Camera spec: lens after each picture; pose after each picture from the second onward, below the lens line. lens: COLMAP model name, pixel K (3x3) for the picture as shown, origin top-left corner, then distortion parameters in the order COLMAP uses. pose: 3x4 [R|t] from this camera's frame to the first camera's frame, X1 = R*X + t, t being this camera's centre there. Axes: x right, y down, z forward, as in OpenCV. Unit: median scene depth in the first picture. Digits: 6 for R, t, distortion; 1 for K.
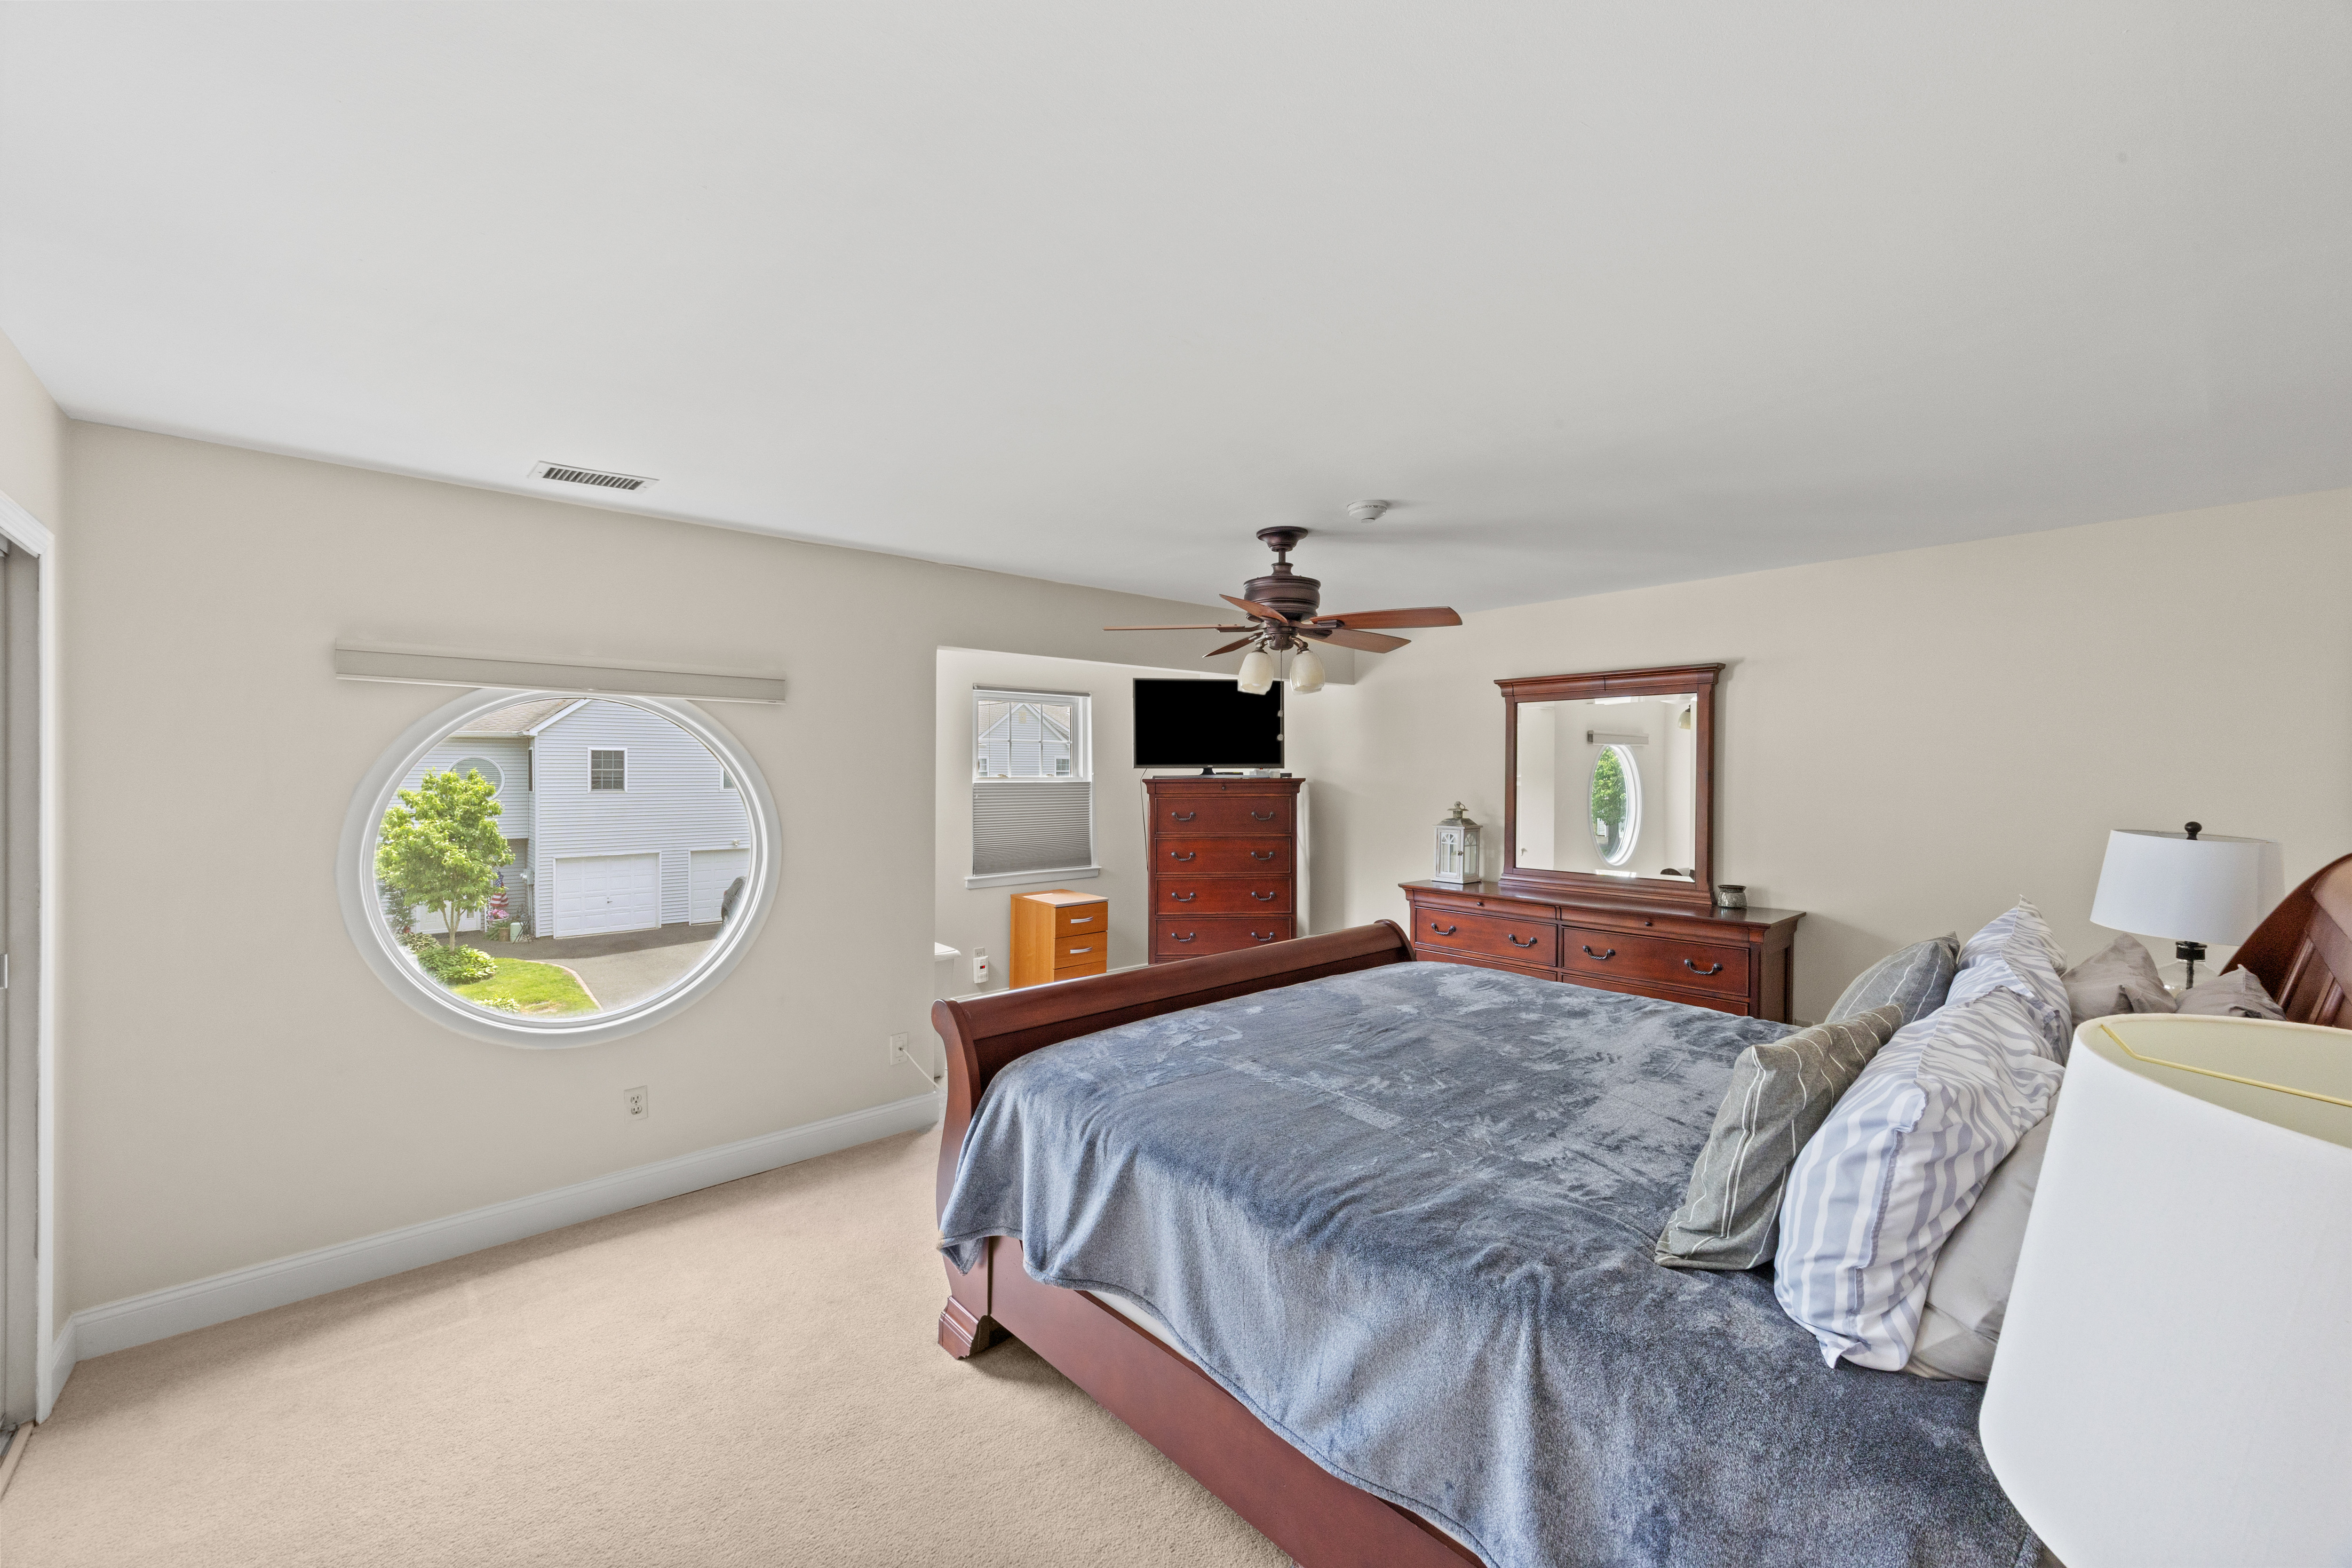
lens RADIAL K [[968.1, 0, 1169.6], [0, 968.1, 769.9], [0, 0, 1]] dist [0.018528, -0.000181]
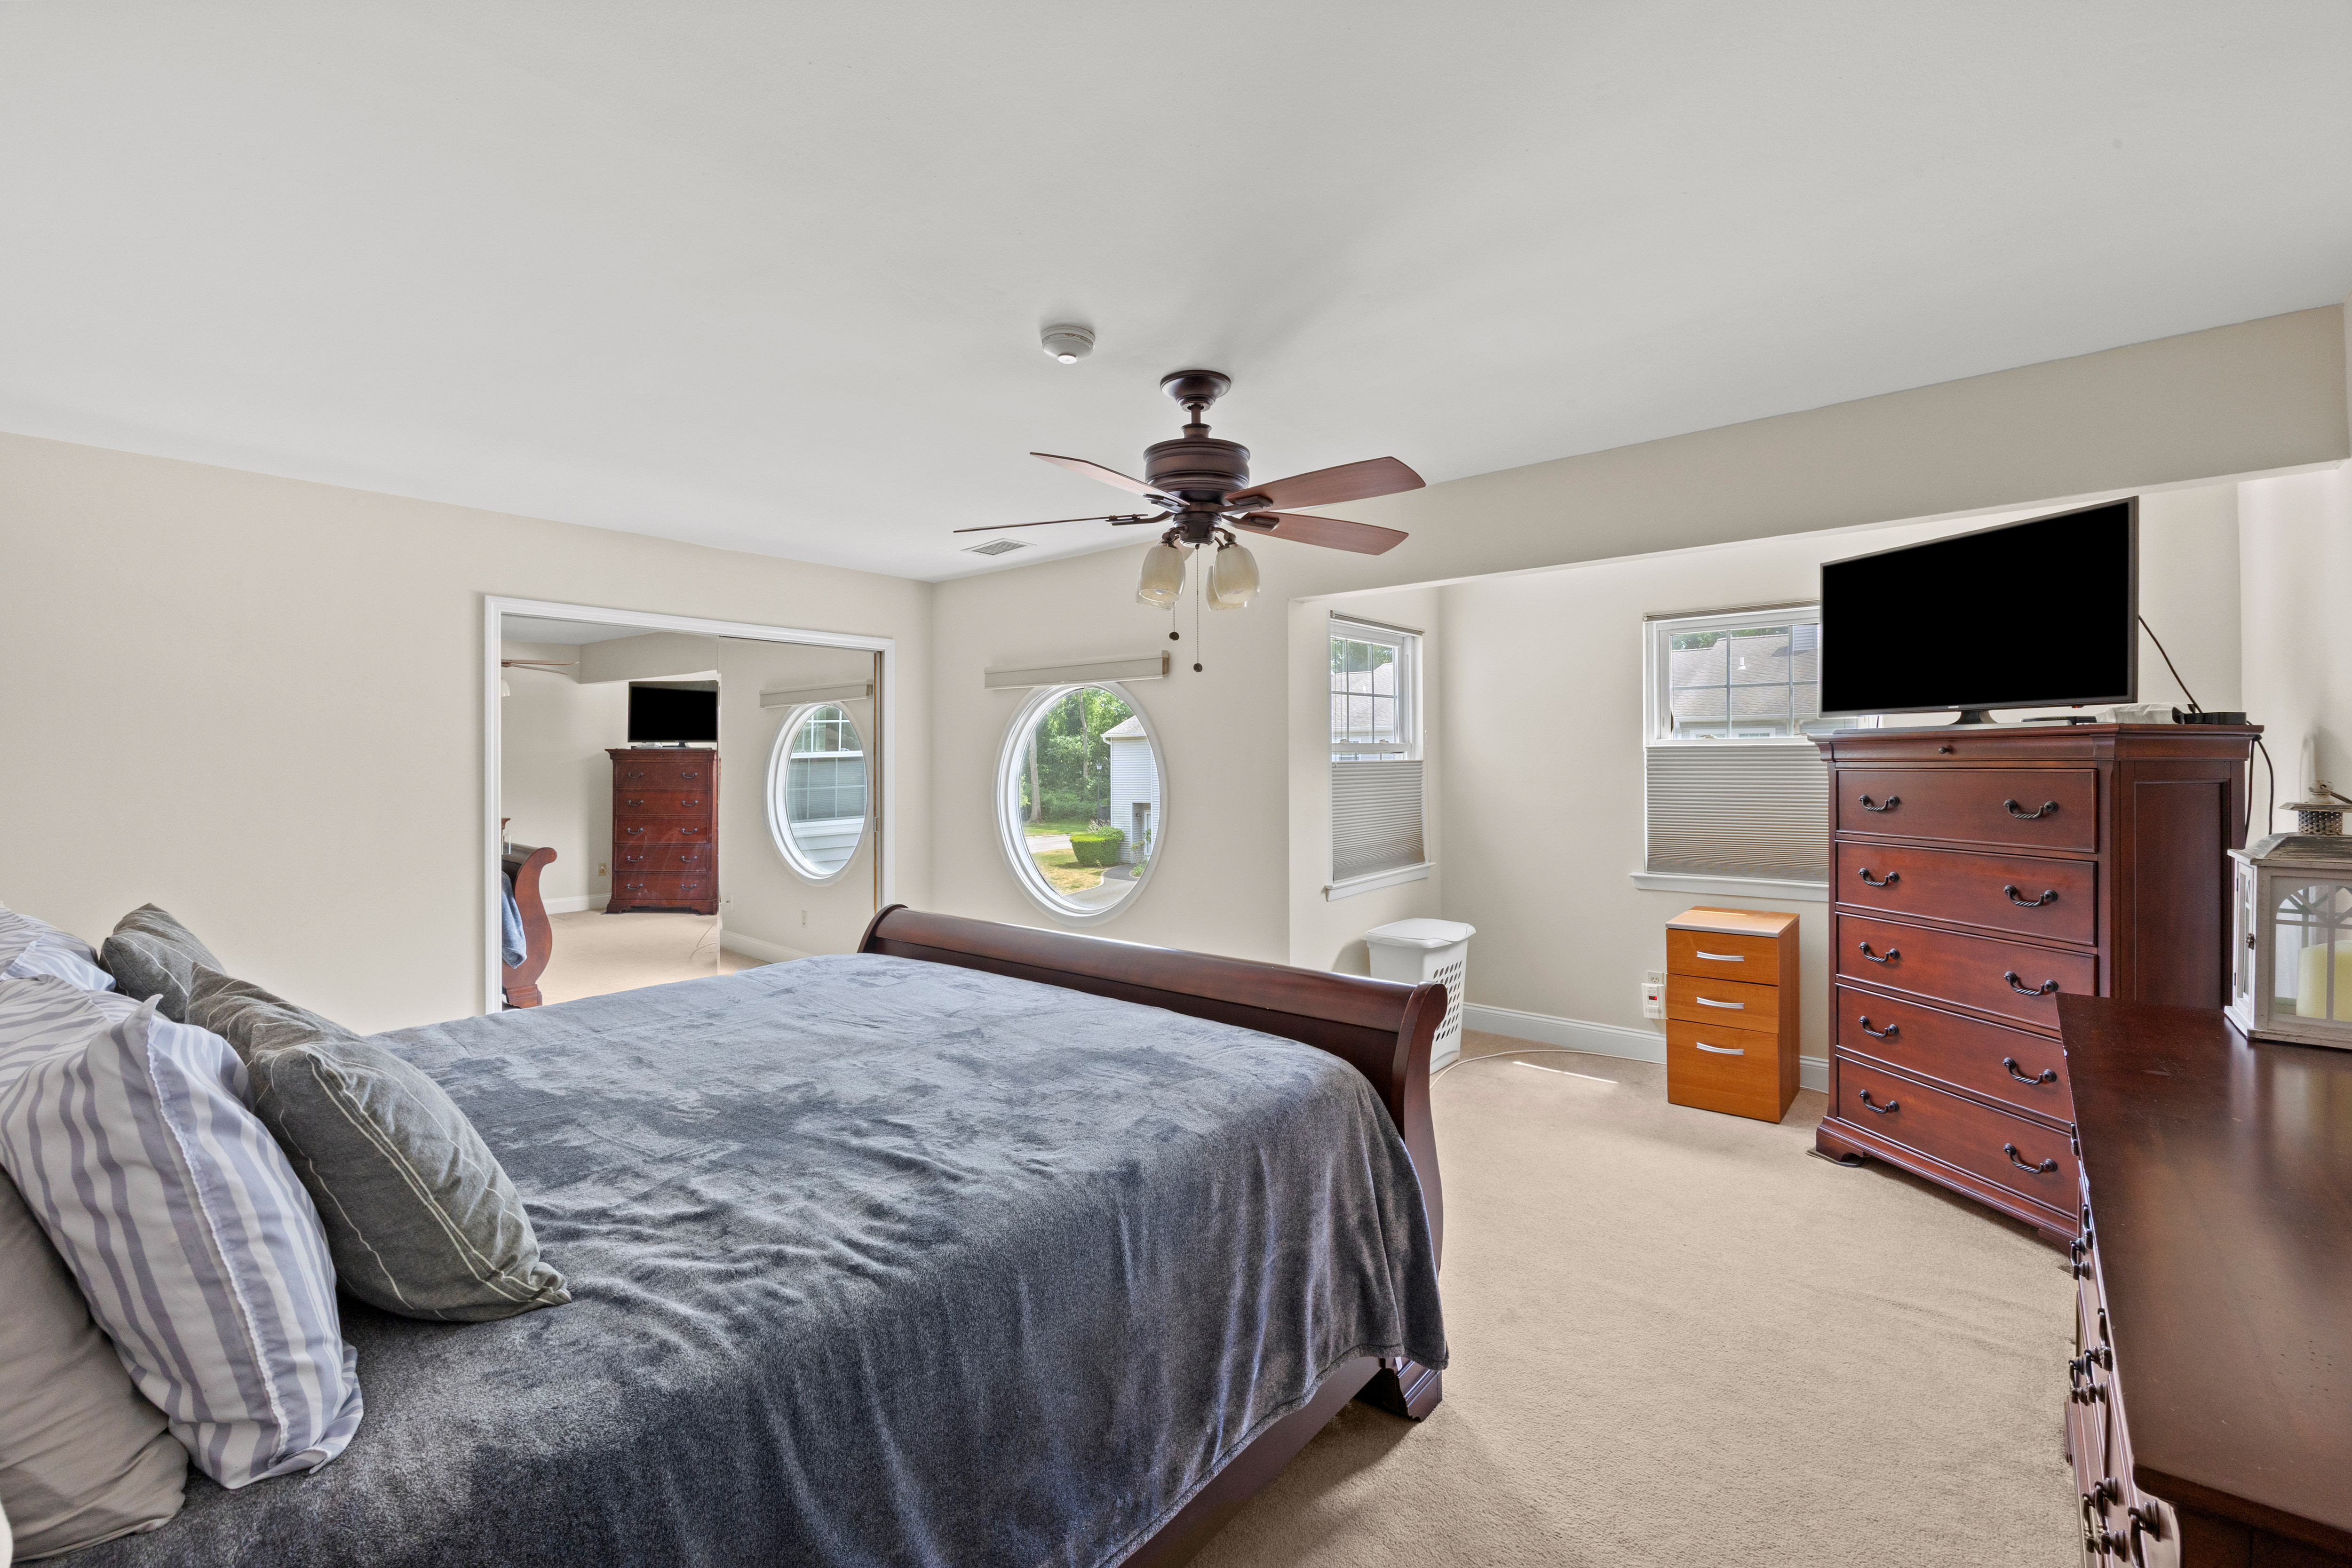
lens RADIAL K [[1013.6, 0, 1176.7], [0, 1013.6, 758.1], [0, 0, 1]] dist [-0.000255, -0.000237]
pose [[0.102715, -0.007945, -0.994679, 0.539190], [0.012145, 0.999904, -0.006732, 0.021543], [0.994637, -0.011389, 0.102802, 0.554644]]
